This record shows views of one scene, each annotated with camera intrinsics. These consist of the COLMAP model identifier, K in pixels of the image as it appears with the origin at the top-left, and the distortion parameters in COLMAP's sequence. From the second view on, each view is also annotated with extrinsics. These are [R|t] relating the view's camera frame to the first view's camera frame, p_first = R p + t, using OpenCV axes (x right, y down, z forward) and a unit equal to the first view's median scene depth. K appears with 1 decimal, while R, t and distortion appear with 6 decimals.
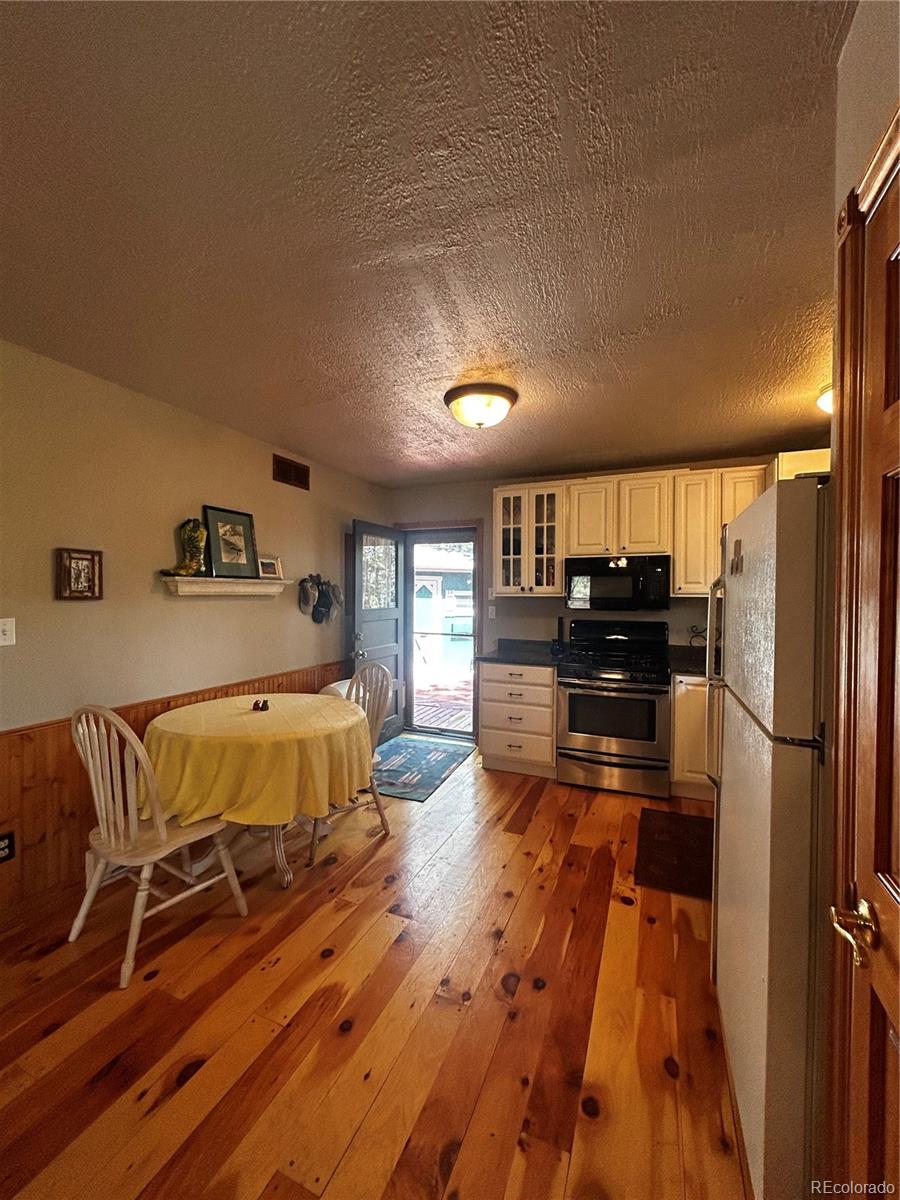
lens RADIAL K [[482.6, 0, 449.6], [0, 482.6, 598.0], [0, 0, 1]] dist [-0.000876, 0.002040]
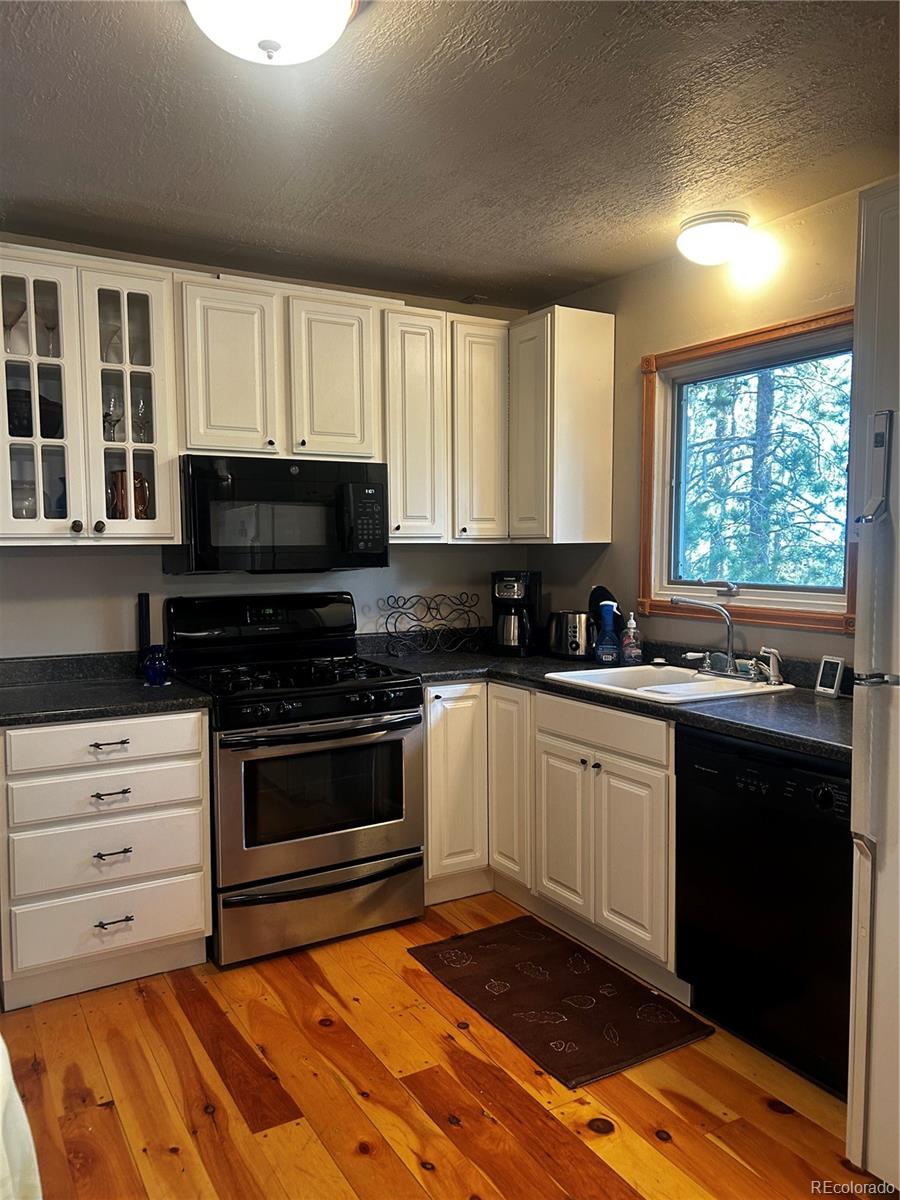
lens RADIAL K [[905.0, 0, 448.1], [0, 905.0, 608.0], [0, 0, 1]] dist [0.044820, -0.038725]
pose [[0.590217, -0.065466, 0.804586, -0.292469], [0.014349, 0.997399, 0.070629, -0.000595], [-0.807117, -0.030142, 0.589621, 0.342663]]
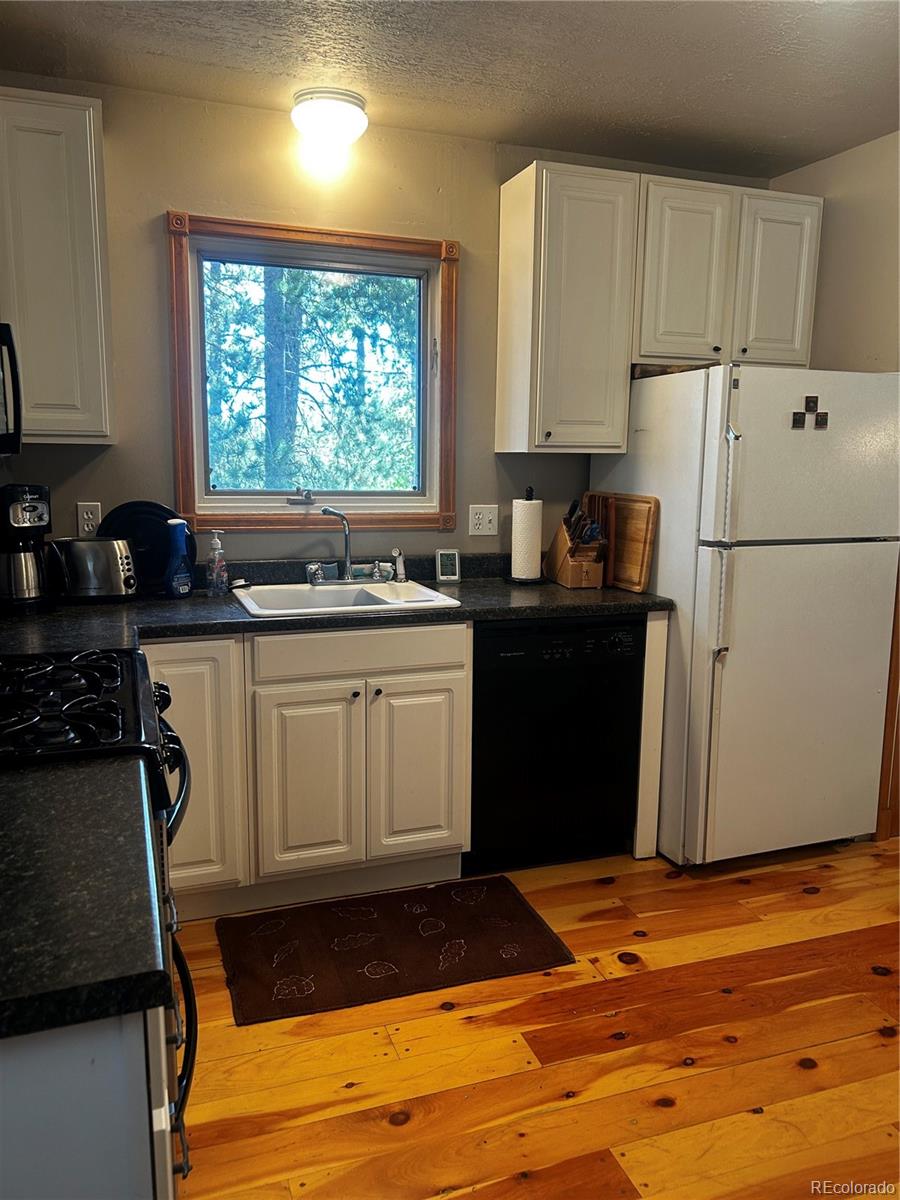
lens RADIAL K [[905.0, 0, 450.8], [0, 905.0, 604.0], [0, 0, 1]] dist [0.044820, -0.038725]
pose [[-0.686163, -0.131959, 0.715379, -0.143048], [-0.009813, 0.984999, 0.172281, -0.002411], [-0.727381, 0.111193, -0.677165, 1.136861]]
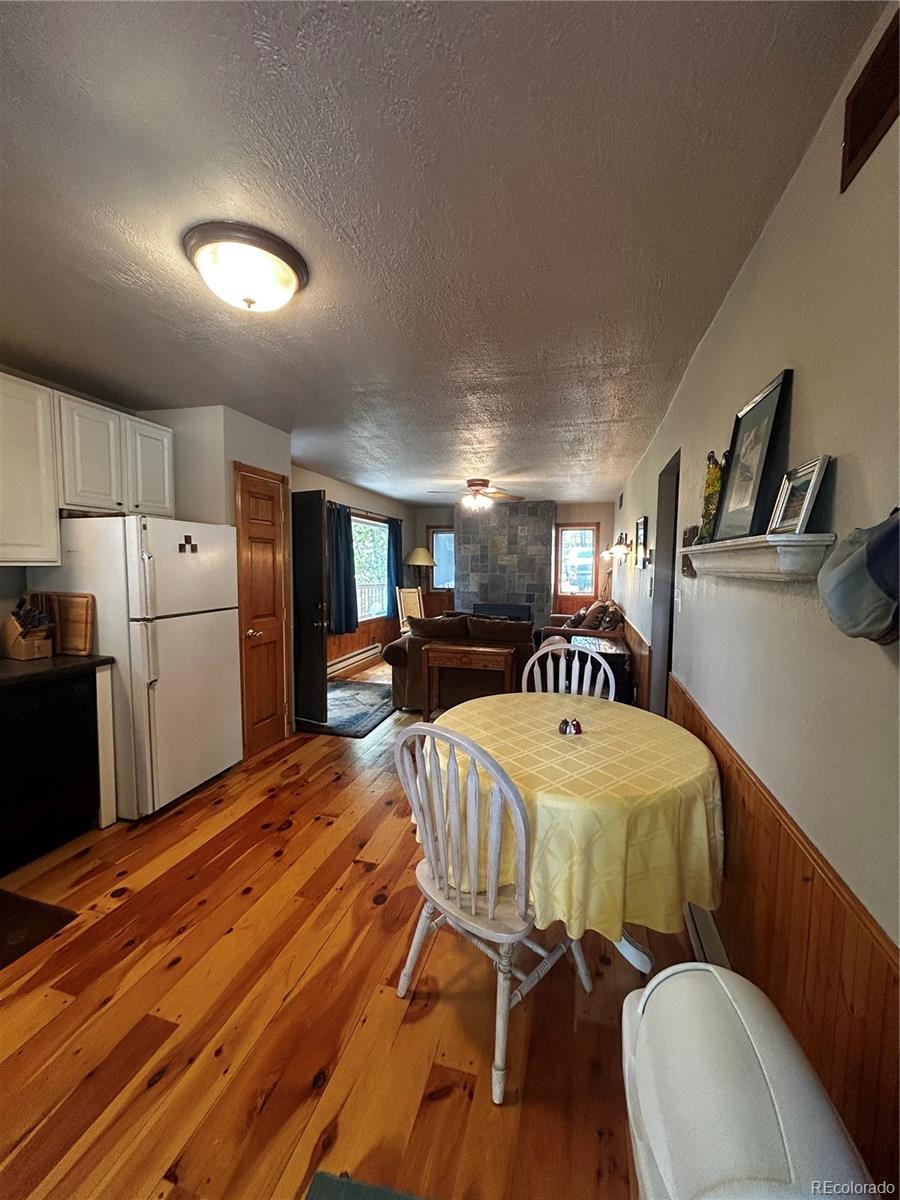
lens RADIAL K [[482.6, 0, 447.7], [0, 482.6, 597.0], [0, 0, 1]] dist [-0.000876, 0.002040]
pose [[-0.991202, -0.003927, -0.132302, -0.081753], [-0.014288, 0.996893, 0.077456, -0.013773], [0.131587, 0.078665, -0.988178, 1.181740]]
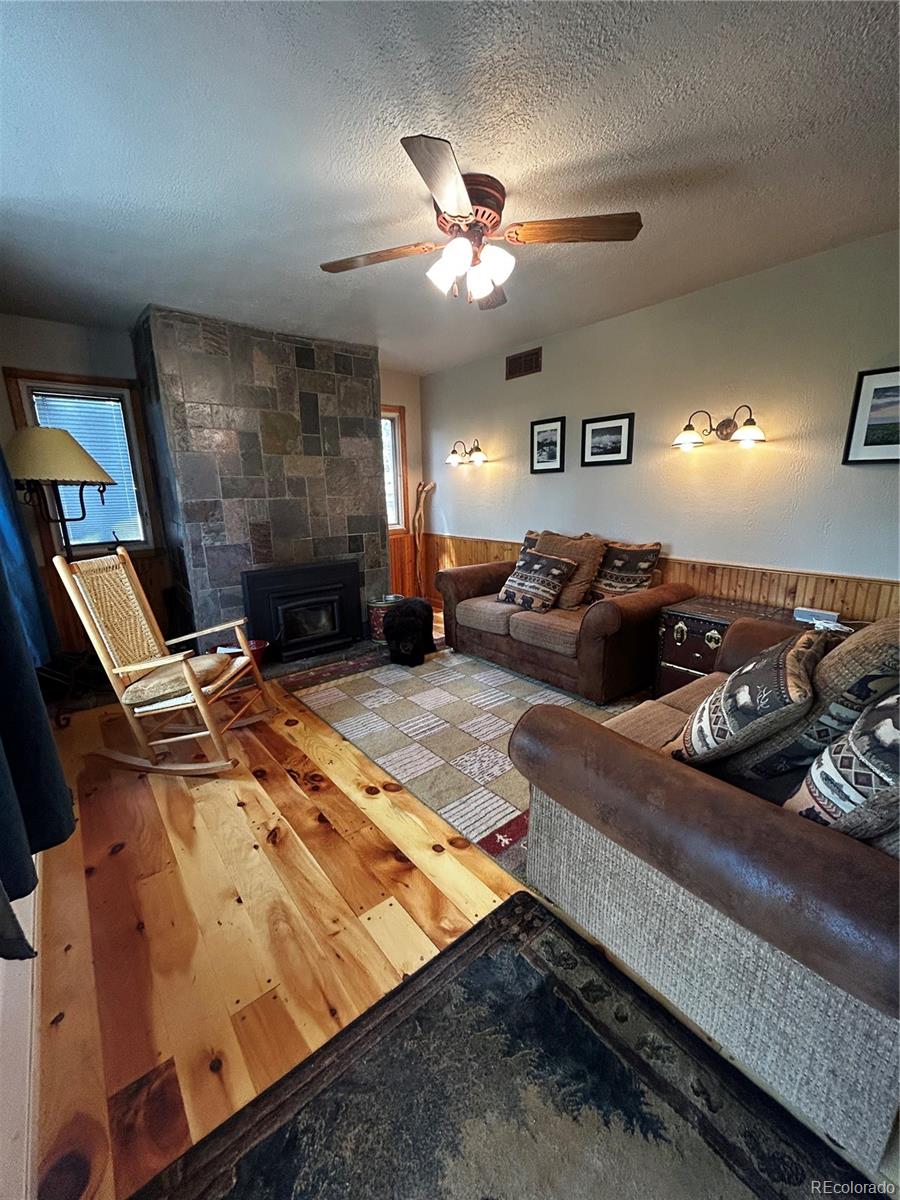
lens RADIAL K [[482.6, 0, 450.6], [0, 482.6, 597.2], [0, 0, 1]] dist [-0.000876, 0.002040]
pose [[-0.463846, 0.202567, -0.862446, 0.148363], [0.007105, 0.974327, 0.225024, 0.023497], [0.885888, 0.098248, -0.453377, -0.169193]]
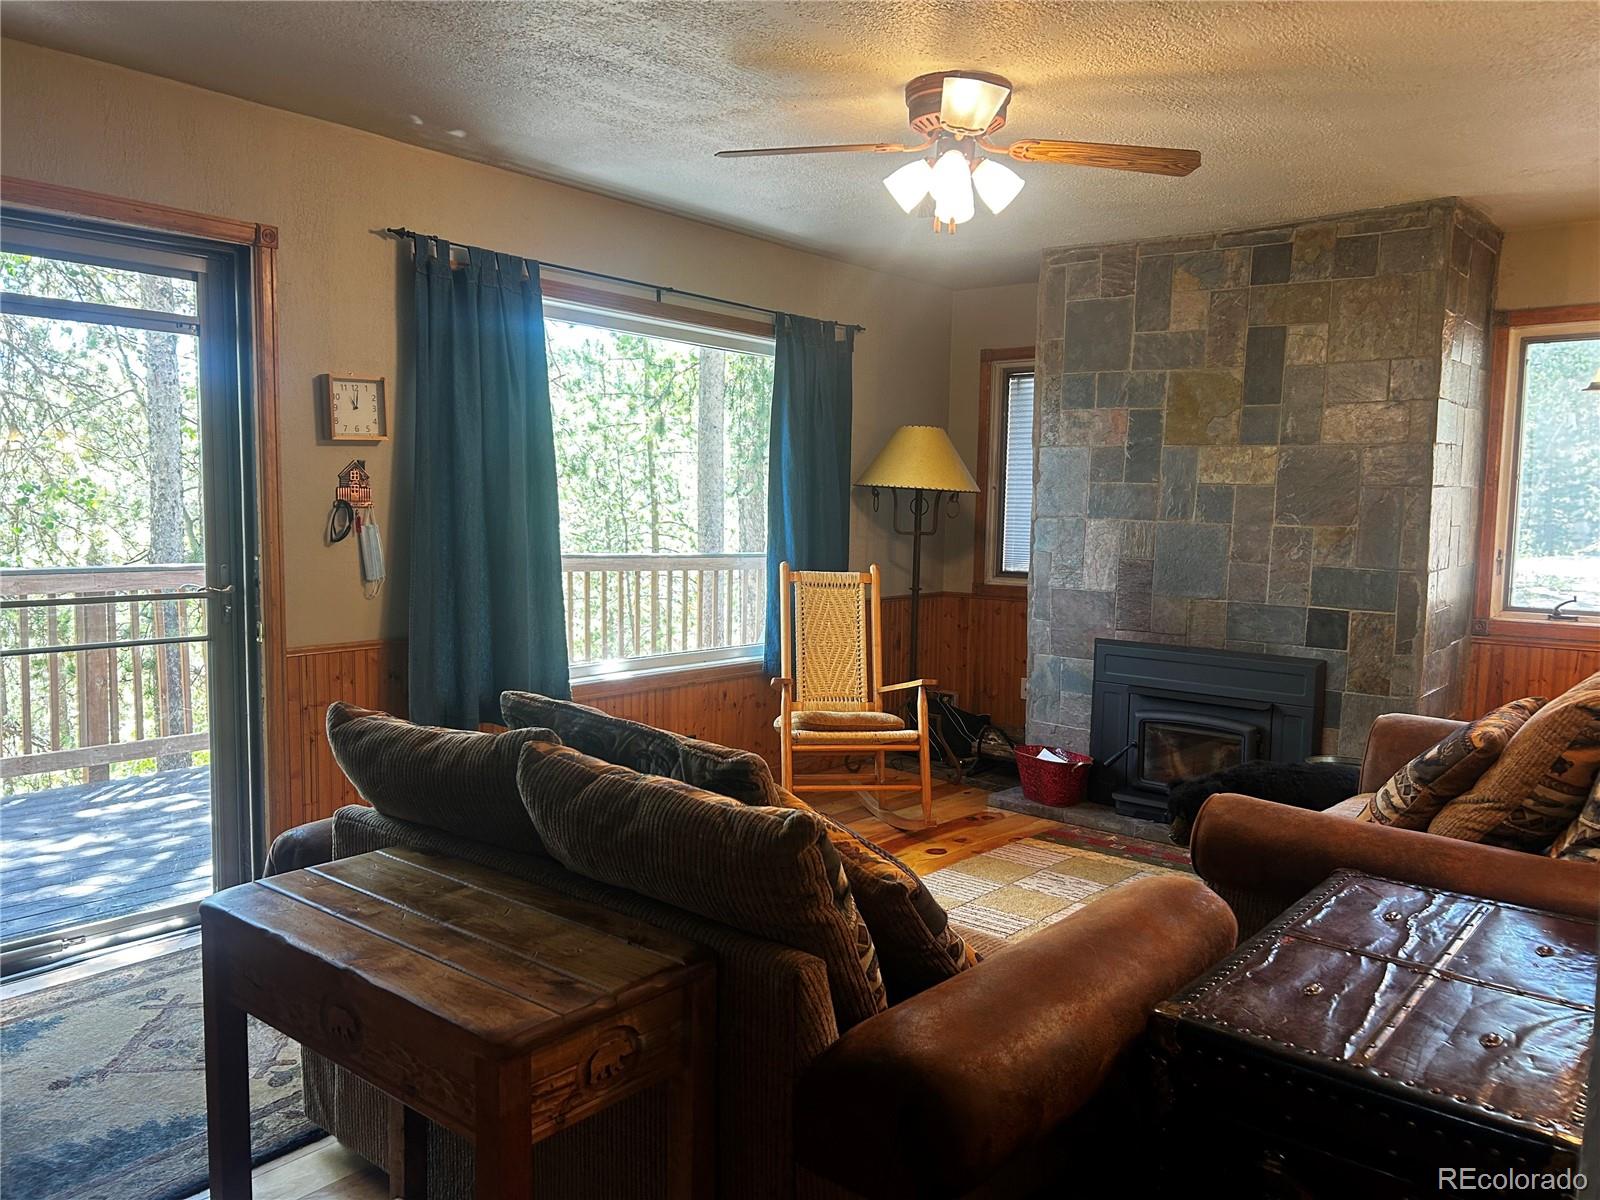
lens RADIAL K [[1206.6, 0, 806.7], [0, 1206.6, 606.1], [0, 0, 1]] dist [0.044820, -0.038725]
pose [[-0.959571, -0.049450, 0.277088, -0.552922], [-0.022250, 0.994692, 0.100462, 0.012263], [-0.280585, 0.090235, -0.955578, 0.483782]]
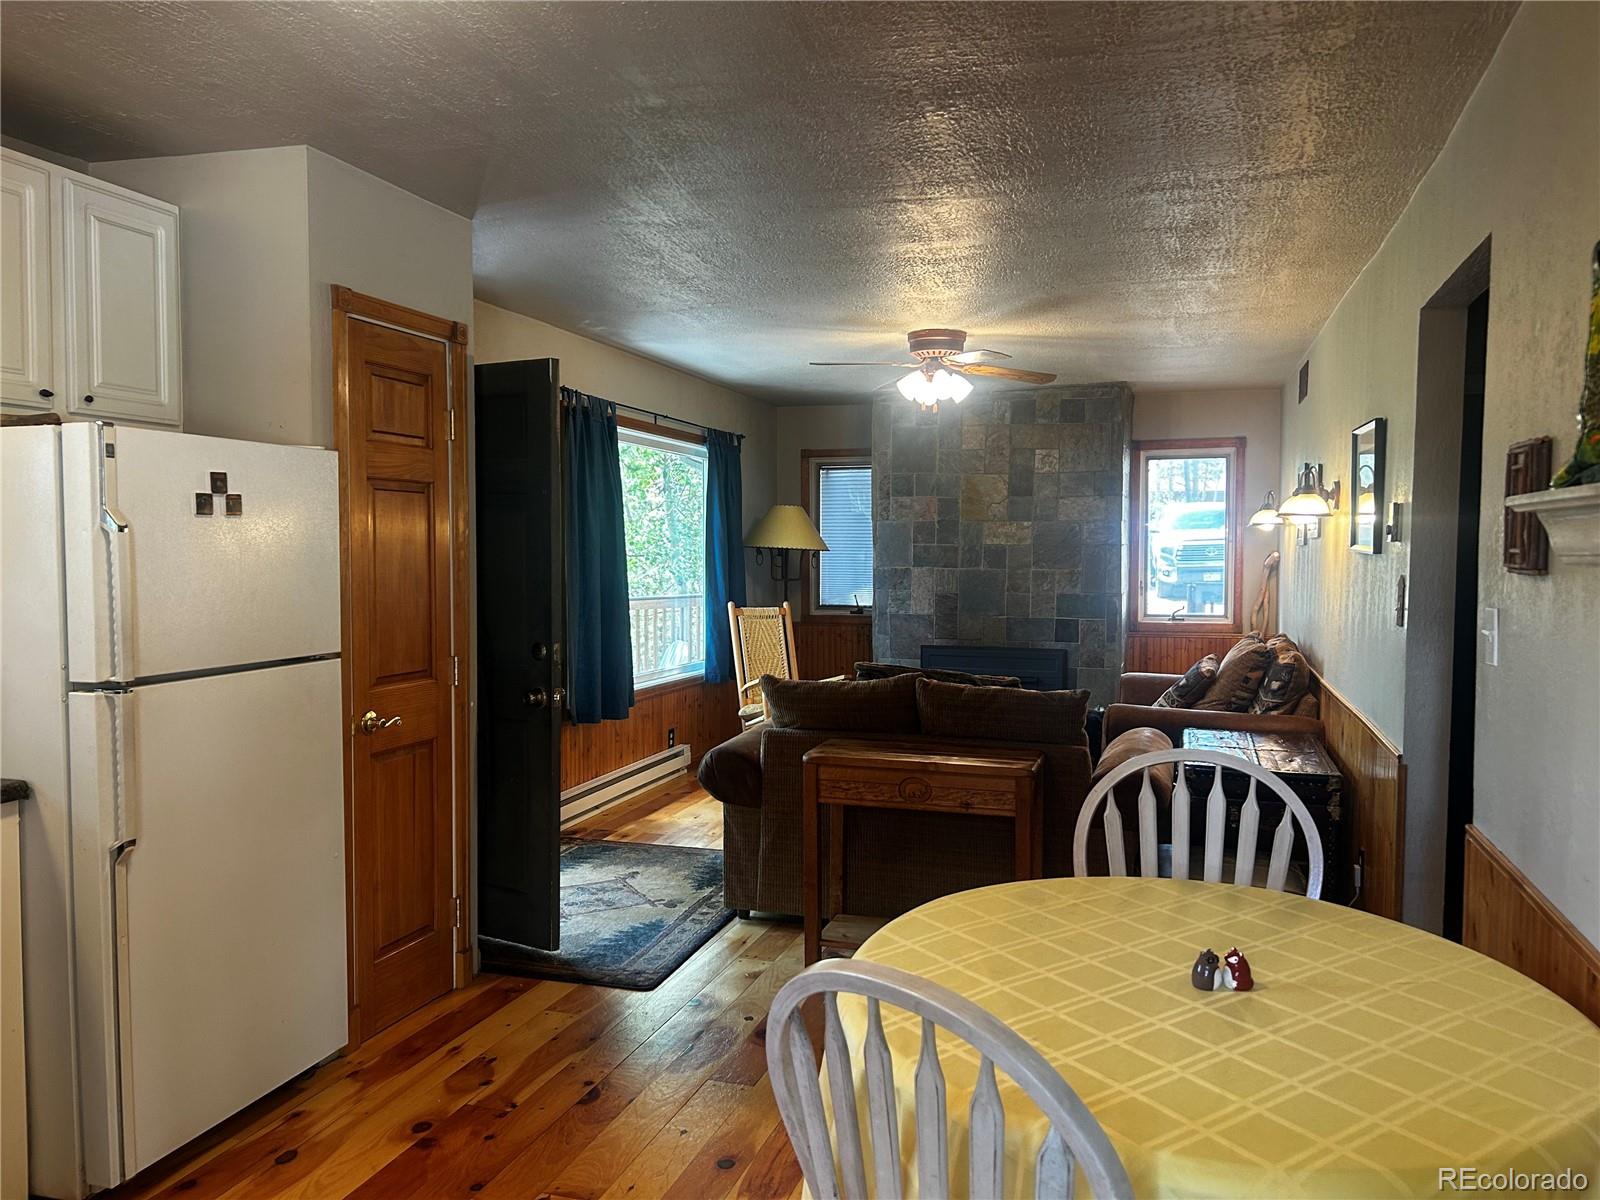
lens RADIAL K [[1206.6, 0, 809.4], [0, 1206.6, 600.9], [0, 0, 1]] dist [0.044820, -0.038725]
pose [[-0.994755, -0.004971, -0.102163, -0.065069], [-0.010624, 0.998437, 0.054867, -0.011397], [0.101730, 0.055665, -0.993253, 1.161937]]
